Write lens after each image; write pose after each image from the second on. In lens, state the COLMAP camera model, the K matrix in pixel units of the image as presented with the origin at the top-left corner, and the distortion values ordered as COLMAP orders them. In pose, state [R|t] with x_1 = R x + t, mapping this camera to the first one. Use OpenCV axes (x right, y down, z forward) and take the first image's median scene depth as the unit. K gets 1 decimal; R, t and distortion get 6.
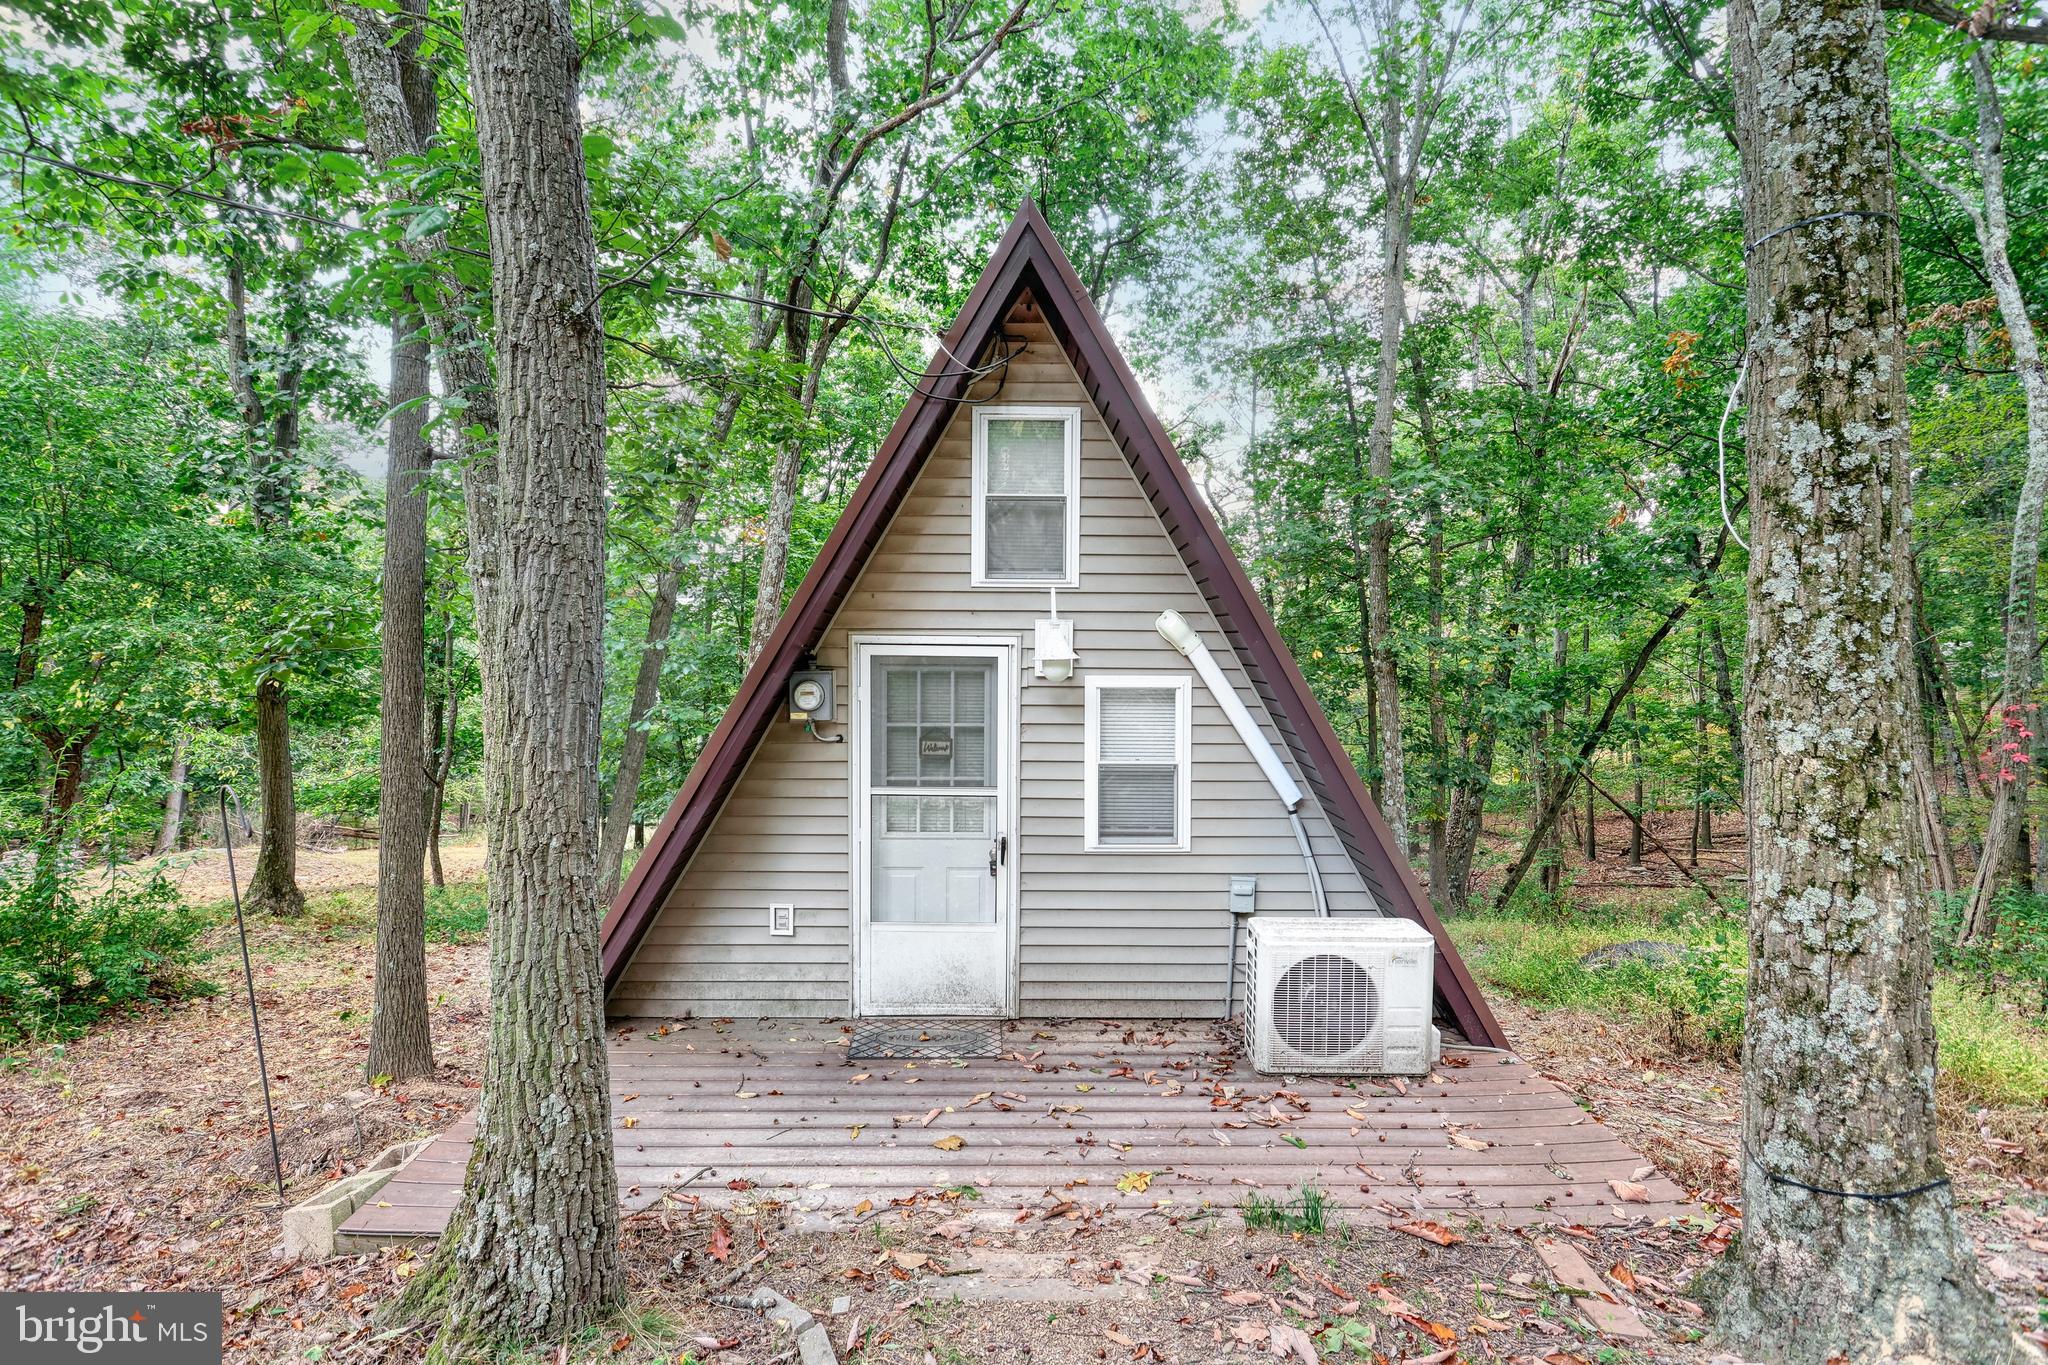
lens RADIAL K [[961.0, 0, 1026.4], [0, 961.0, 681.3], [0, 0, 1]] dist [-0.000537, 0.000031]
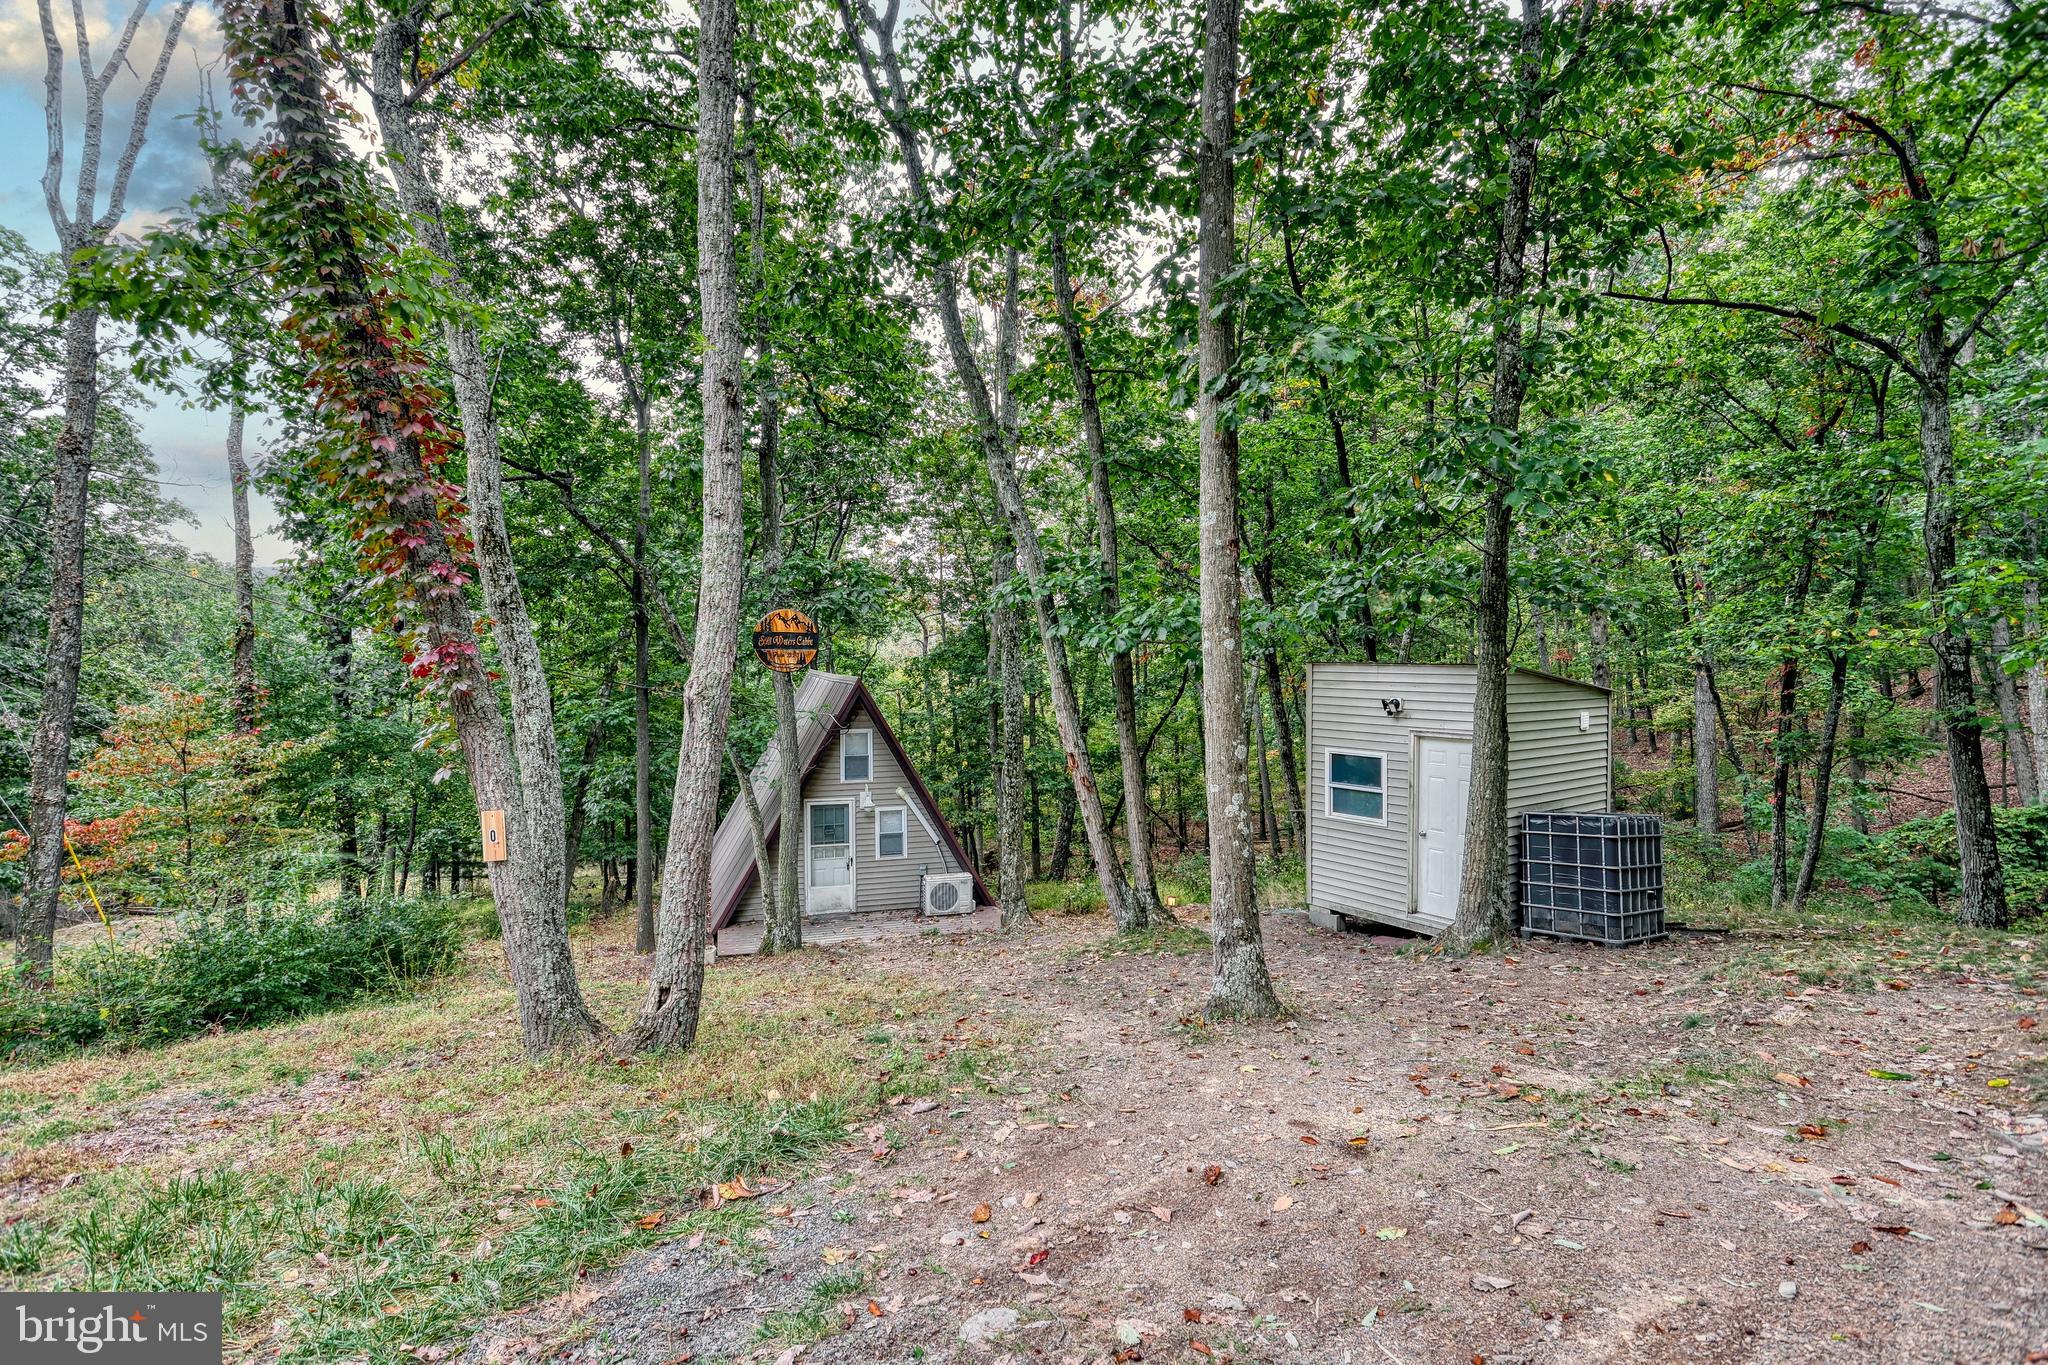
lens RADIAL K [[961.0, 0, 1026.4], [0, 961.0, 681.3], [0, 0, 1]] dist [-0.000537, 0.000031]
pose [[0.955101, -0.016491, 0.295820, -0.423409], [0.022986, 0.999565, -0.018491, -0.375953], [-0.295387, 0.024461, 0.955065, -2.393972]]
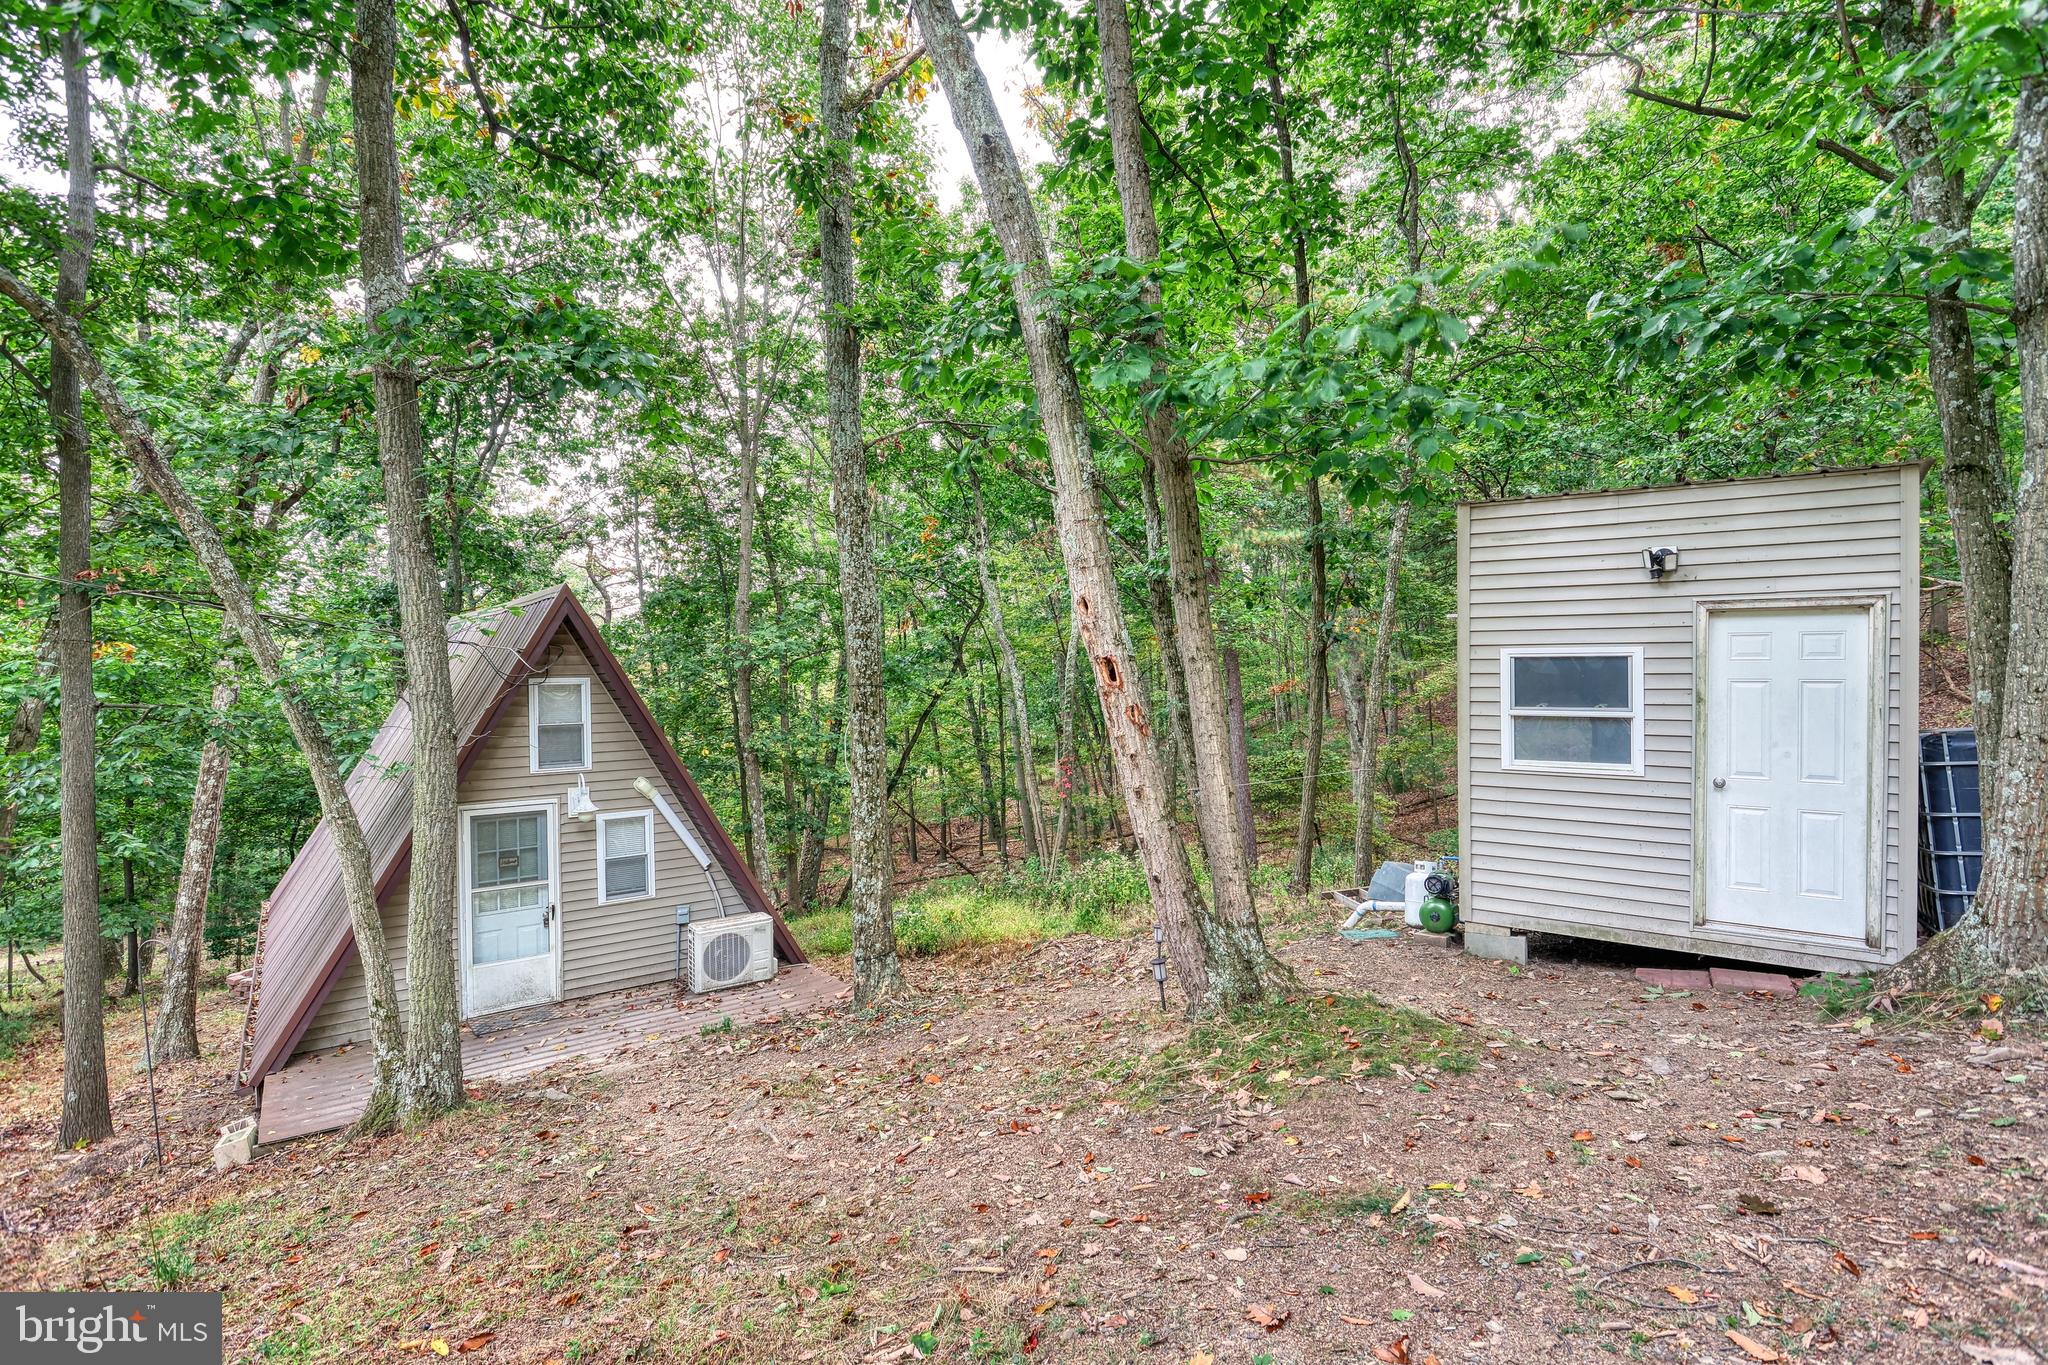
lens RADIAL K [[961.0, 0, 1026.4], [0, 961.0, 681.3], [0, 0, 1]] dist [-0.000537, 0.000031]
pose [[0.806779, -0.023816, 0.590374, -0.379516], [0.043048, 0.998901, -0.018530, -0.202447], [-0.589283, 0.040364, 0.806917, -1.092202]]
